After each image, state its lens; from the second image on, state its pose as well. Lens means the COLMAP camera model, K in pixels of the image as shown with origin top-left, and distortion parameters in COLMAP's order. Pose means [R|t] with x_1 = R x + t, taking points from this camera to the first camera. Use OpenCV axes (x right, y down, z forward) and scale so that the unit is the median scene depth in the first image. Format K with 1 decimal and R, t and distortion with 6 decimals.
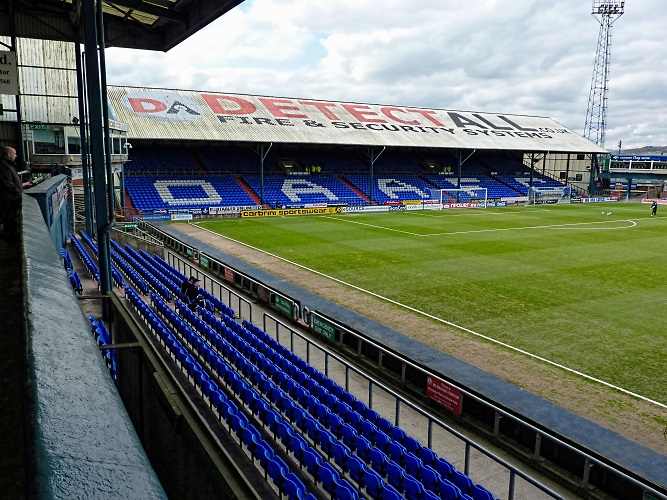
lens RADIAL K [[559.3, 0, 338.7], [0, 559.3, 254.1], [0, 0, 1]] dist [-0.019457, 0.030136]
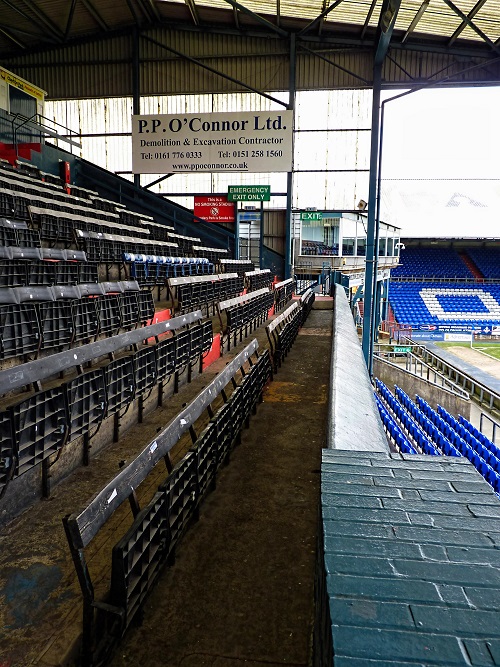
lens RADIAL K [[559.3, 0, 248.9], [0, 559.3, 335.6], [0, 0, 1]] dist [-0.019457, 0.030136]
pose [[0.842710, 0.070745, -0.533699, -0.192109], [-0.091637, 0.995711, -0.012707, -0.055012], [0.530511, 0.059615, 0.845579, 0.326124]]
